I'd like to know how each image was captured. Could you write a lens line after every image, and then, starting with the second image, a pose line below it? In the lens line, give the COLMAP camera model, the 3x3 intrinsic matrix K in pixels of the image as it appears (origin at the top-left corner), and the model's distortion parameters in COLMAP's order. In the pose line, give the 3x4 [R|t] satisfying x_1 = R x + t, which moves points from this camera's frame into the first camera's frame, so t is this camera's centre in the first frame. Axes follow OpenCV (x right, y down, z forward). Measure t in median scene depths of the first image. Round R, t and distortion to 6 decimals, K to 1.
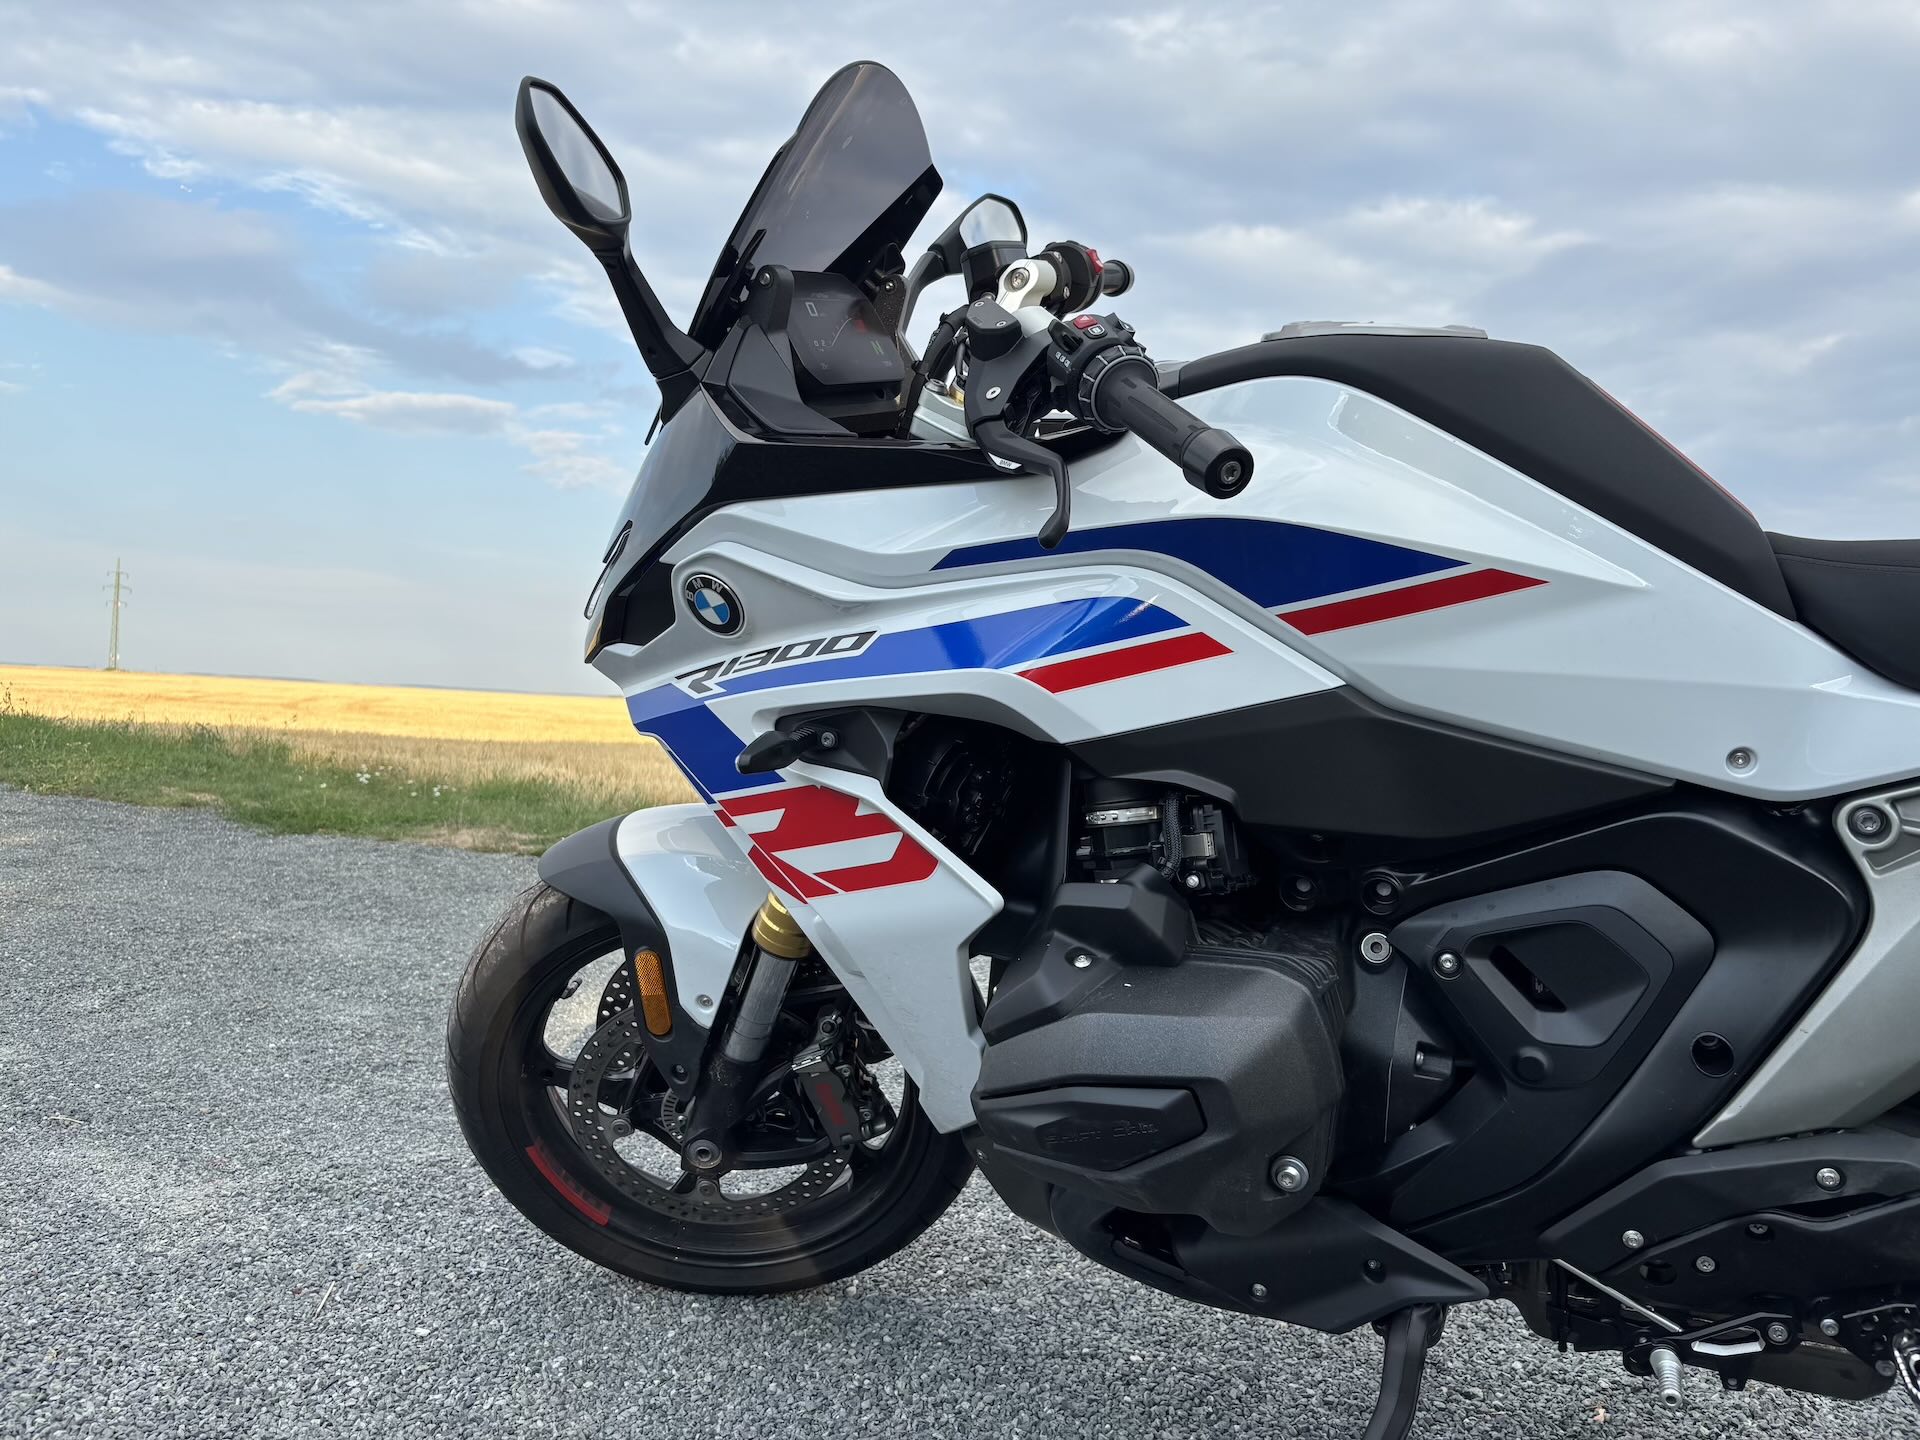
lens RADIAL K [[1467.9, 0, 944.6], [0, 1467.9, 732.2], [0, 0, 1]] dist [0.014724, -0.030271]
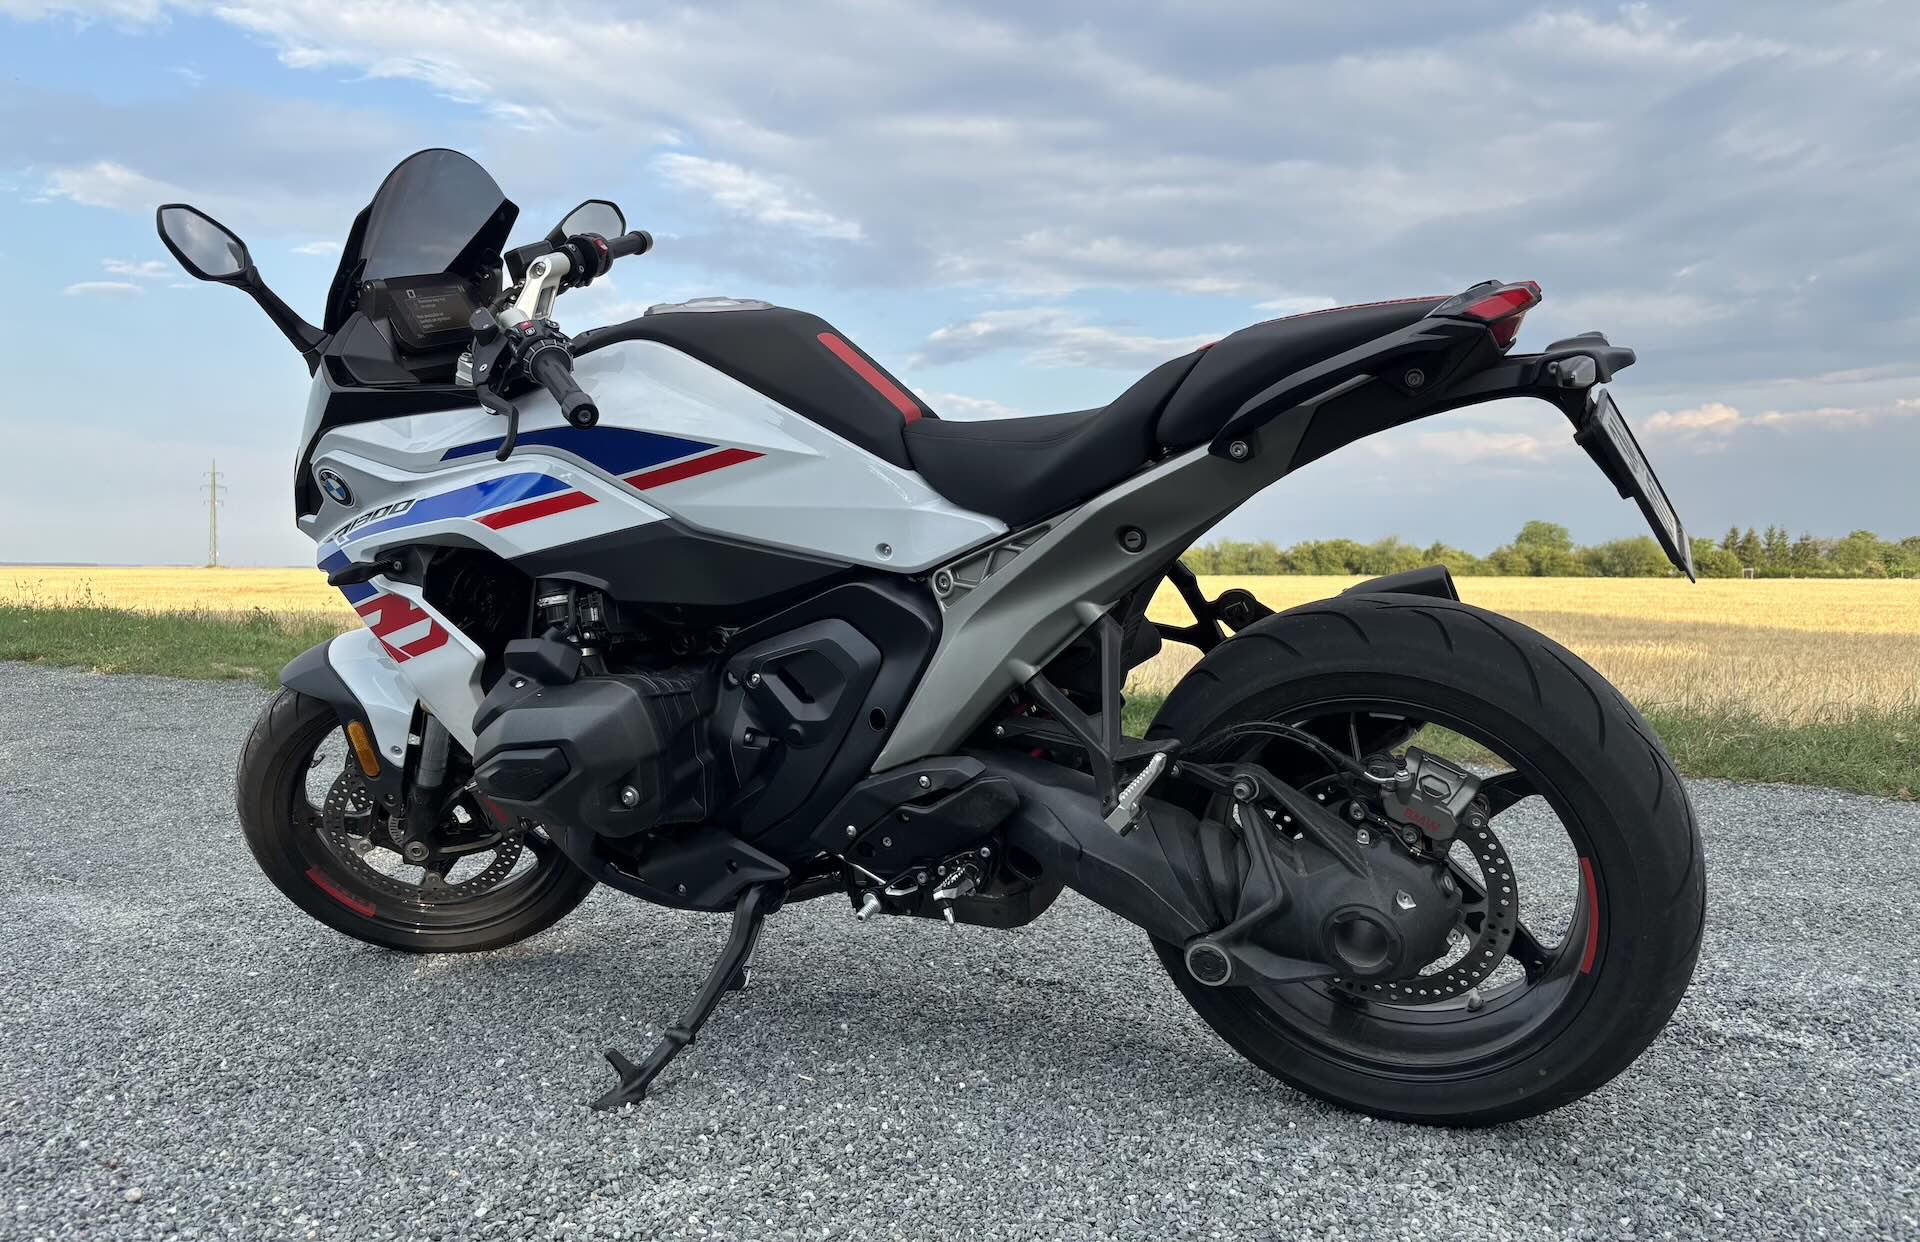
lens RADIAL K [[1527.6, 0, 974.5], [0, 1527.6, 624.3], [0, 0, 1]] dist [0.034160, -0.025567]
pose [[0.998778, -0.042642, -0.024972, 0.653360], [0.042727, 0.999083, 0.002889, 0.100548], [0.024826, -0.003953, 0.999684, -0.776523]]
